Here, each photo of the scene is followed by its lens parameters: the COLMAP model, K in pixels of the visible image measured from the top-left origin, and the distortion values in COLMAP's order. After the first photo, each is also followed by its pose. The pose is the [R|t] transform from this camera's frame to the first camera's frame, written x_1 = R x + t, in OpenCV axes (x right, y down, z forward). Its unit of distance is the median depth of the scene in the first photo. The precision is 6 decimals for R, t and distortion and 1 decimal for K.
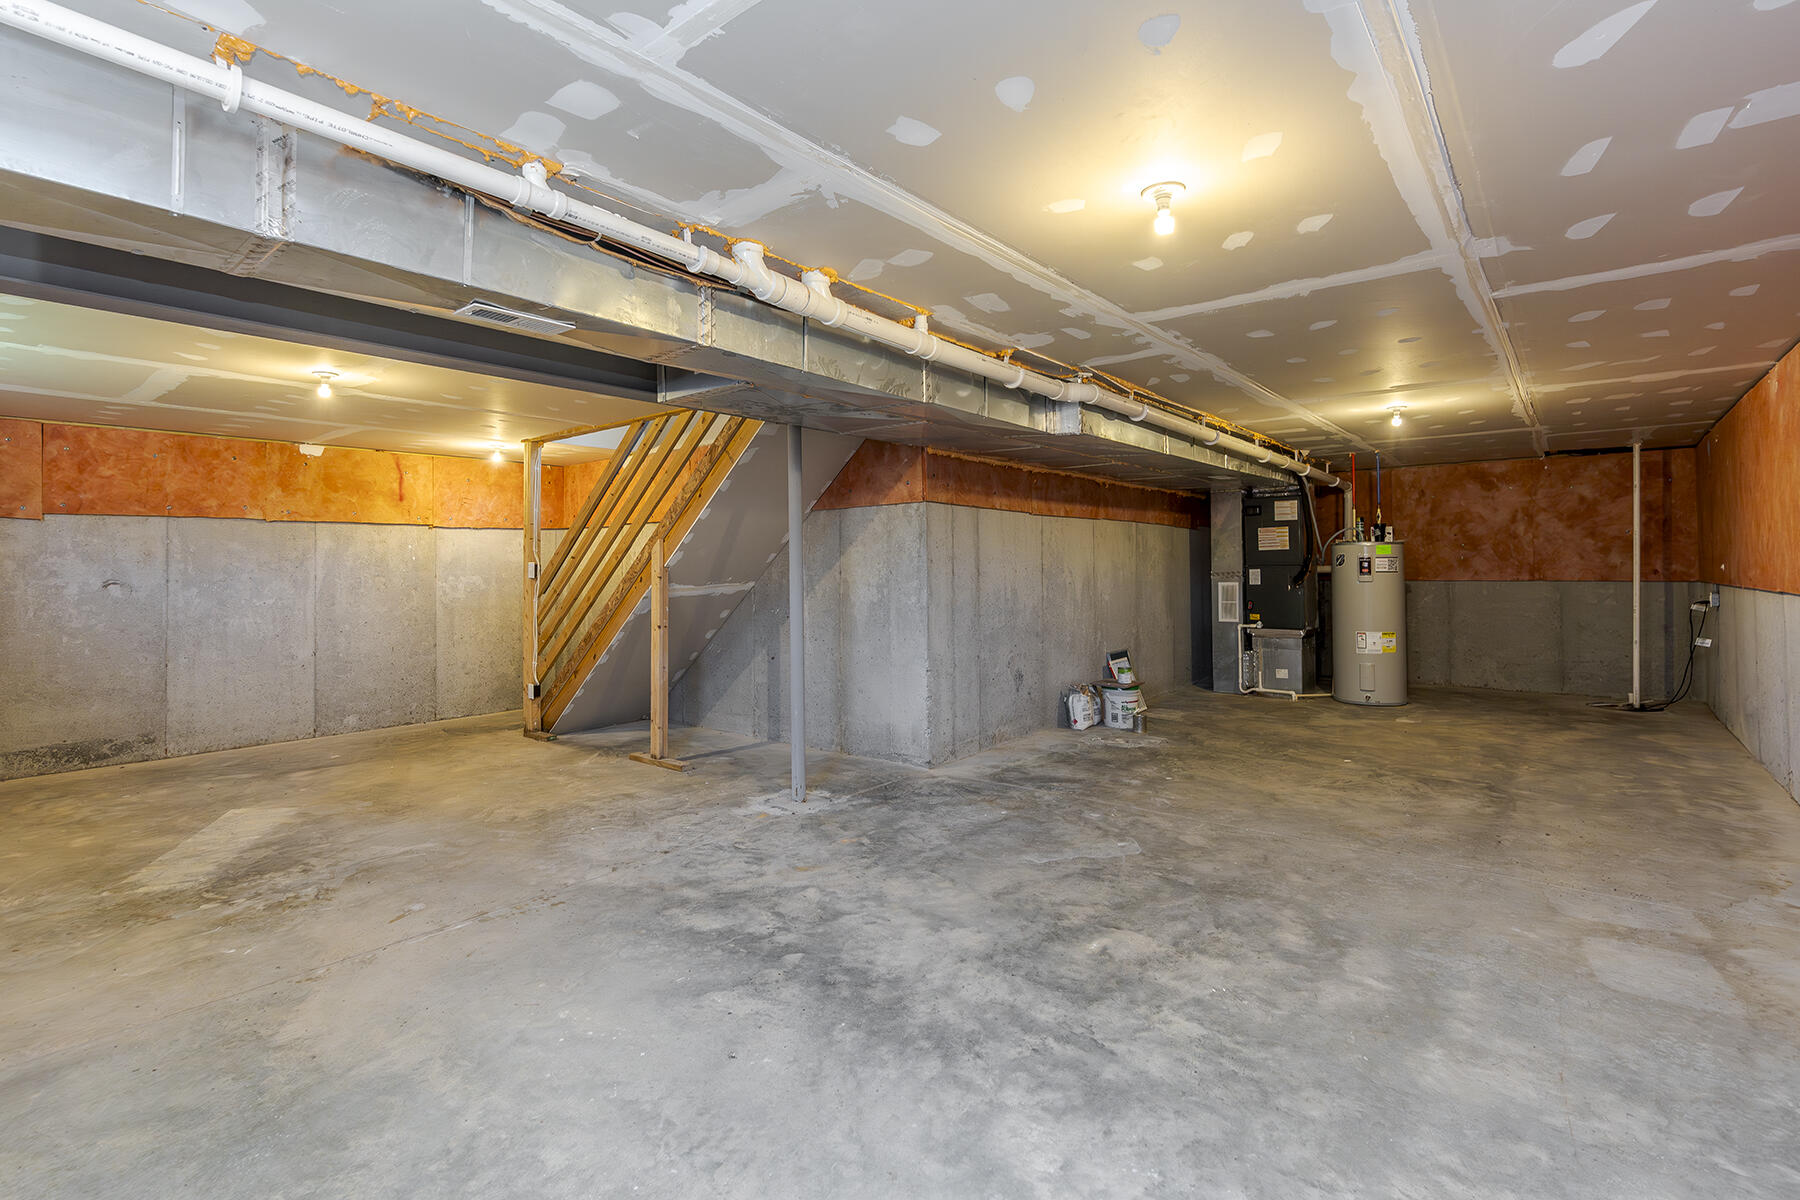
lens RADIAL K [[831.4, 0, 889.5], [0, 831.4, 577.7], [0, 0, 1]] dist [-0.002636, 0.000192]
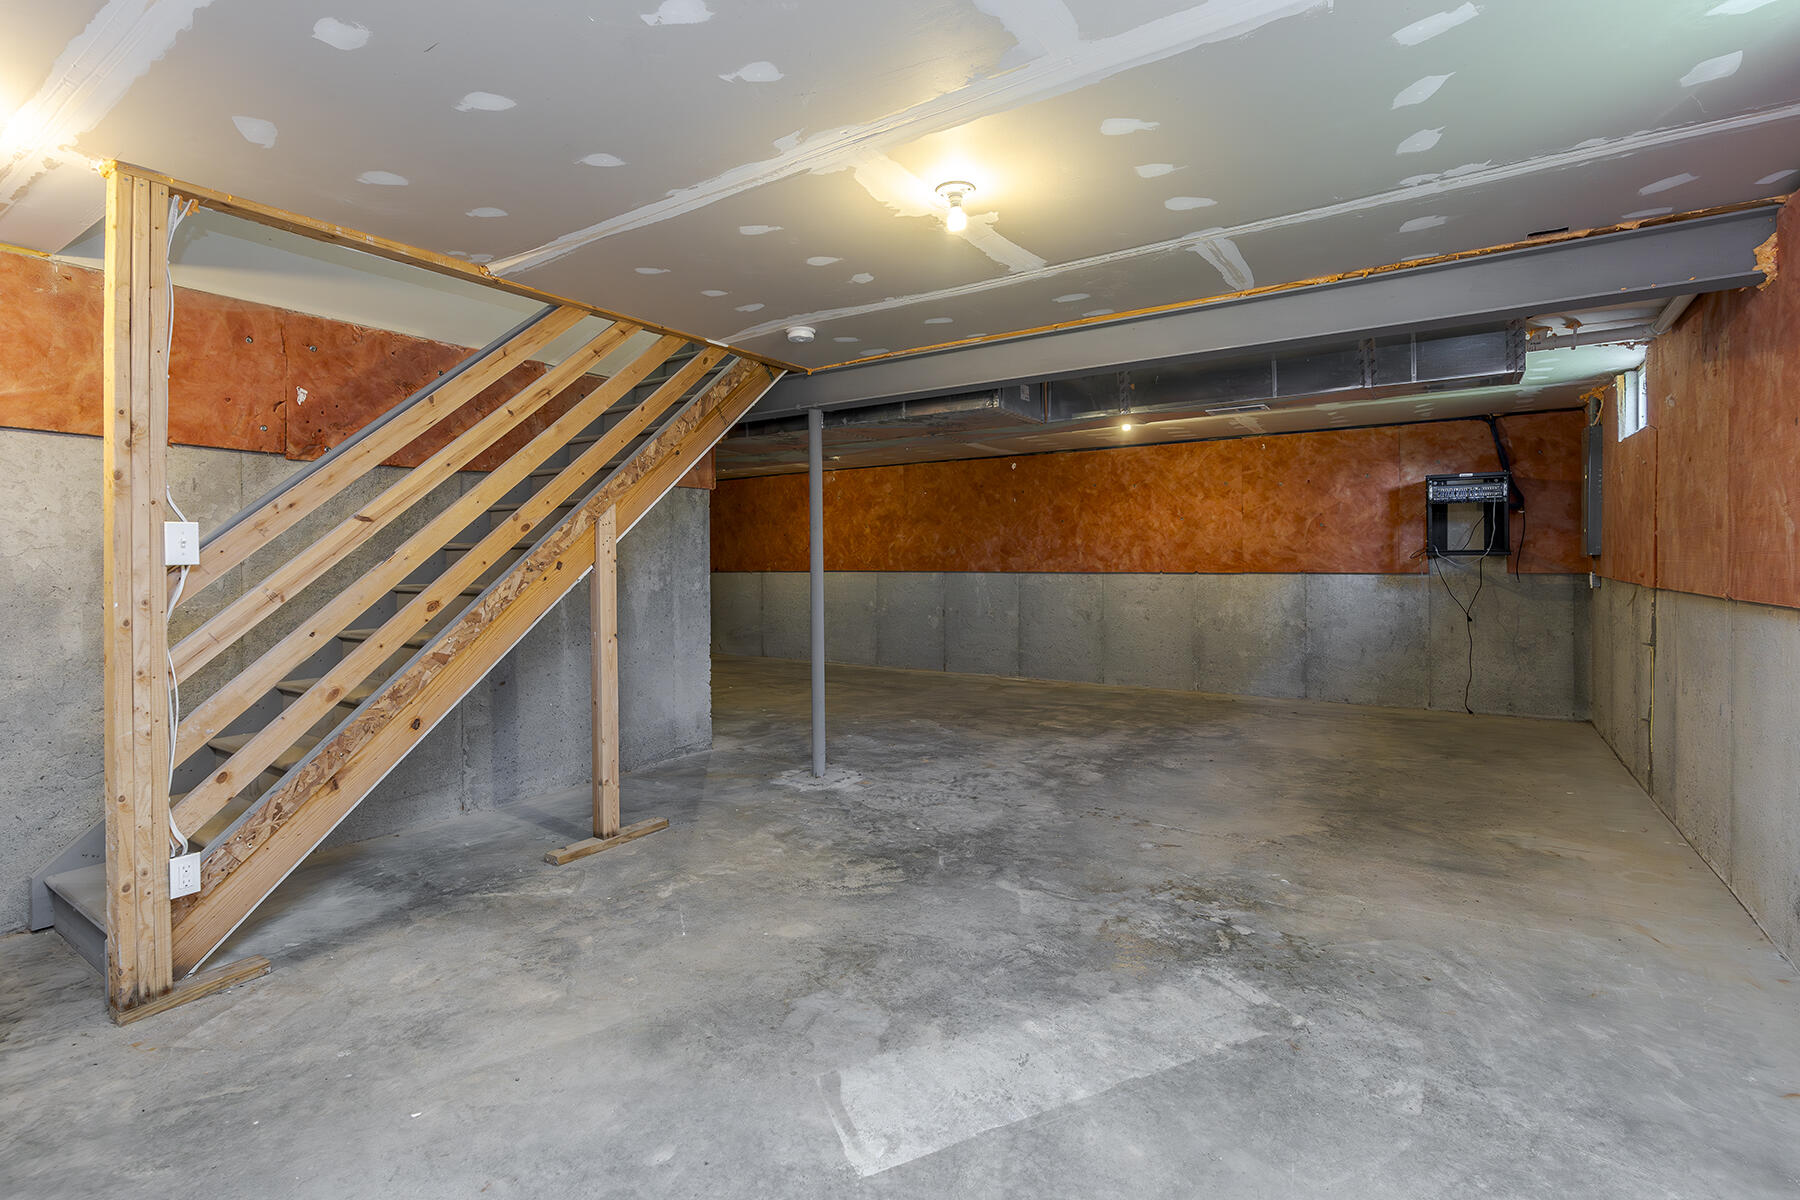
lens RADIAL K [[831.4, 0, 889.5], [0, 831.4, 577.7], [0, 0, 1]] dist [-0.002636, 0.000192]
pose [[-0.103441, -0.006671, 0.994613, -1.529236], [0.015434, 0.999846, 0.008311, 0.018321], [-0.994516, 0.016211, -0.103322, 1.352852]]
